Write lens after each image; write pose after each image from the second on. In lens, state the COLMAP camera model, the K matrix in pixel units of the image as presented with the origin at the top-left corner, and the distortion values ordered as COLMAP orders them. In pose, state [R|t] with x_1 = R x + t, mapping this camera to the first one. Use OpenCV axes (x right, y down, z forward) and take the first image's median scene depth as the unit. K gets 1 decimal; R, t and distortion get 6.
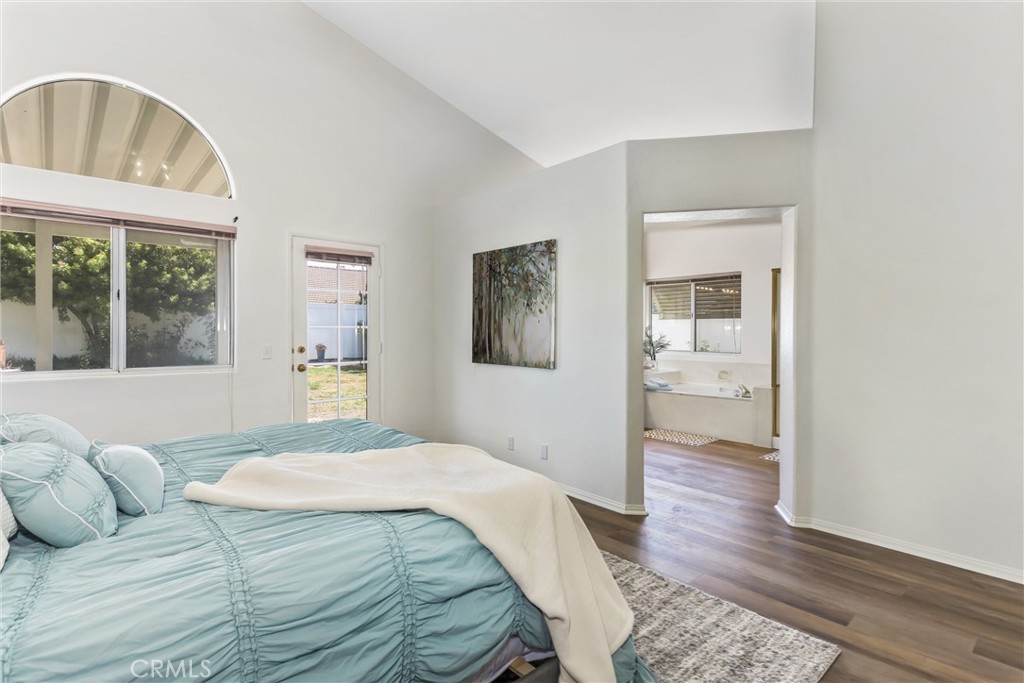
lens RADIAL K [[496.4, 0, 509.7], [0, 496.4, 337.0], [0, 0, 1]] dist [0.010336, 0.000232]
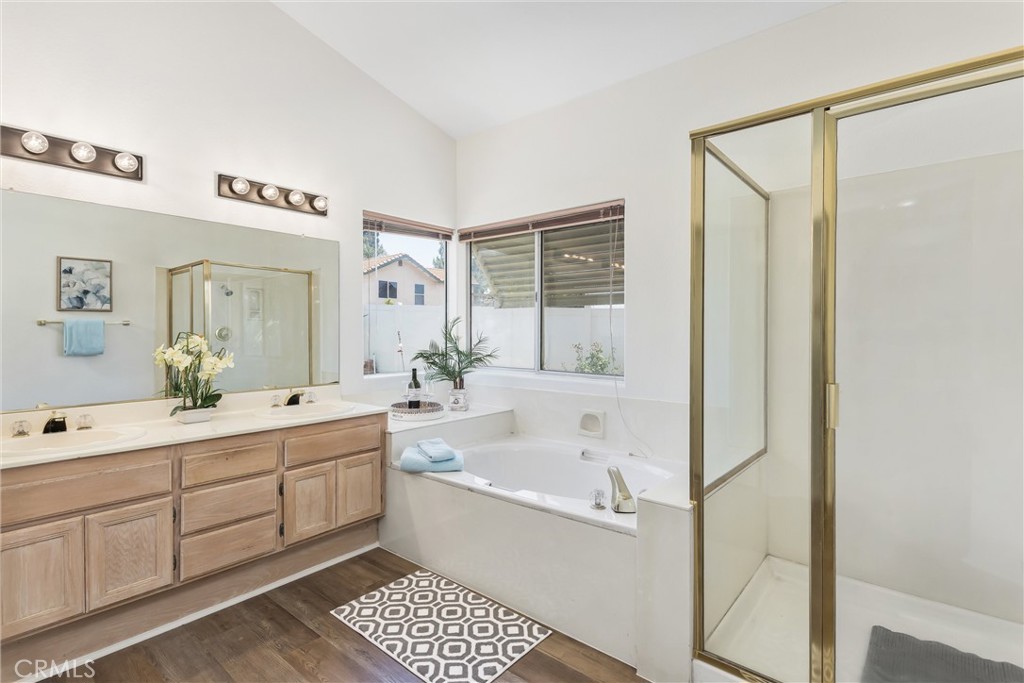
lens RADIAL K [[496.4, 0, 508.9], [0, 496.4, 338.1], [0, 0, 1]] dist [0.010336, 0.000232]
pose [[0.989242, -0.004534, 0.146216, 0.267199], [0.004395, 0.999990, 0.001276, -0.003004], [-0.146220, -0.000620, 0.989252, 0.513440]]
